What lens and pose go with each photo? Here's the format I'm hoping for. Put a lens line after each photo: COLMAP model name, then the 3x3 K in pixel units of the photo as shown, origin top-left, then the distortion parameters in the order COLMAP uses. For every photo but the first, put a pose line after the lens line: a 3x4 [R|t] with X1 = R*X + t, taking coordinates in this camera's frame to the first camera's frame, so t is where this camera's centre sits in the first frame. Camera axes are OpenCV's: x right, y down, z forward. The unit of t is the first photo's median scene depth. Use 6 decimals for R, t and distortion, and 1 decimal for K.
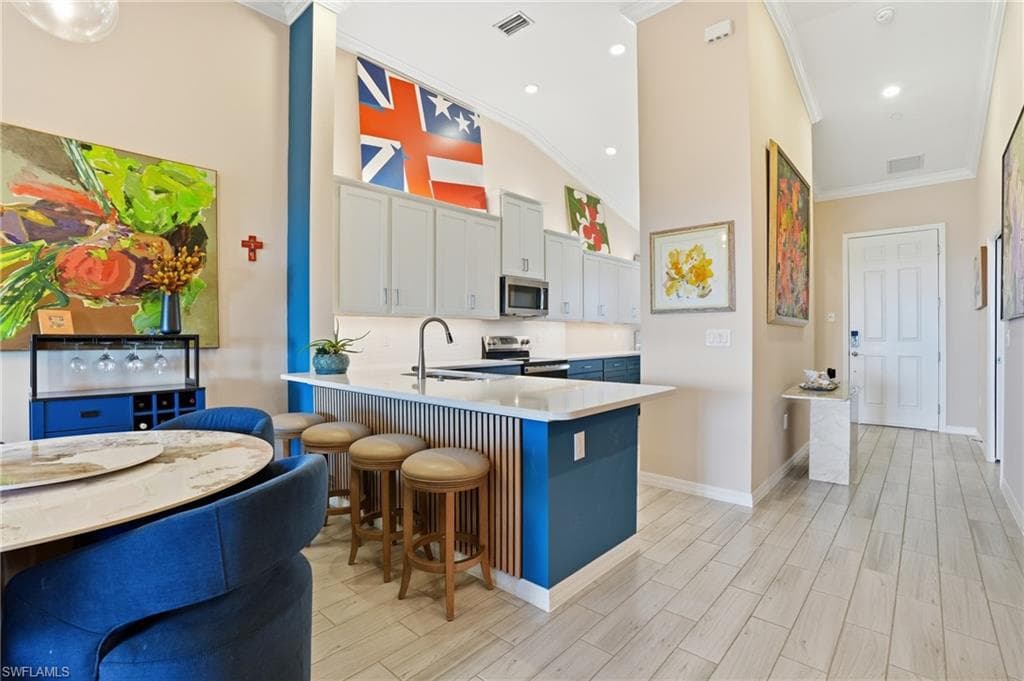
lens RADIAL K [[479.9, 0, 516.2], [0, 479.9, 334.9], [0, 0, 1]] dist [-0.066501, 0.028182]
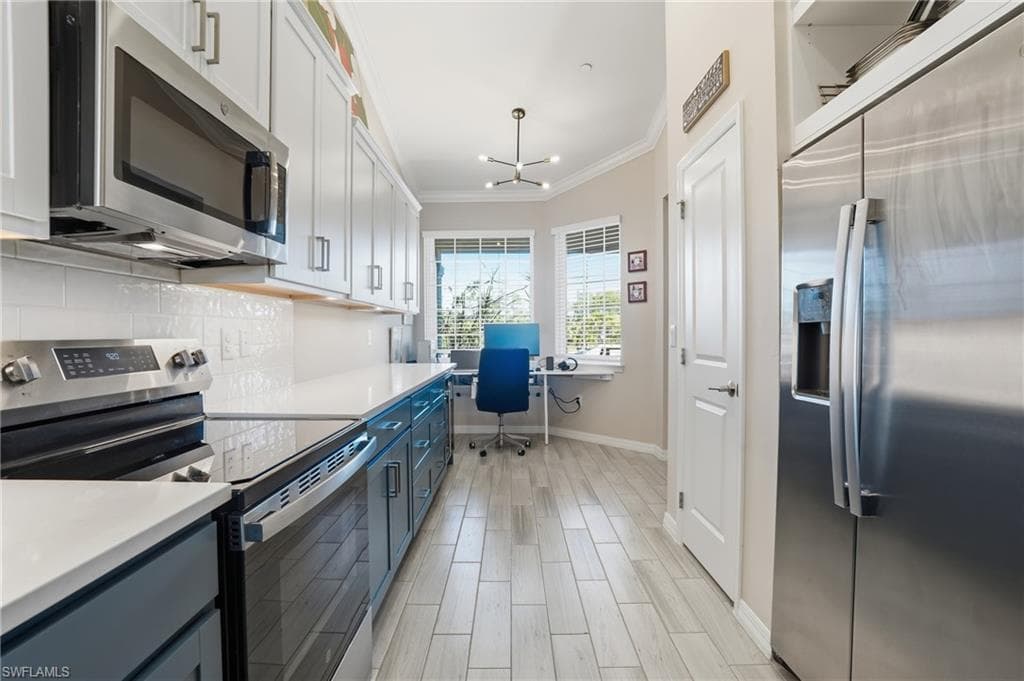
lens RADIAL K [[479.9, 0, 516.2], [0, 479.9, 334.9], [0, 0, 1]] dist [-0.066501, 0.028182]
pose [[0.728747, -0.004182, 0.684771, -0.024122], [0.003781, 0.999991, 0.002084, 0.001410], [-0.684773, 0.001070, 0.728756, 0.710877]]
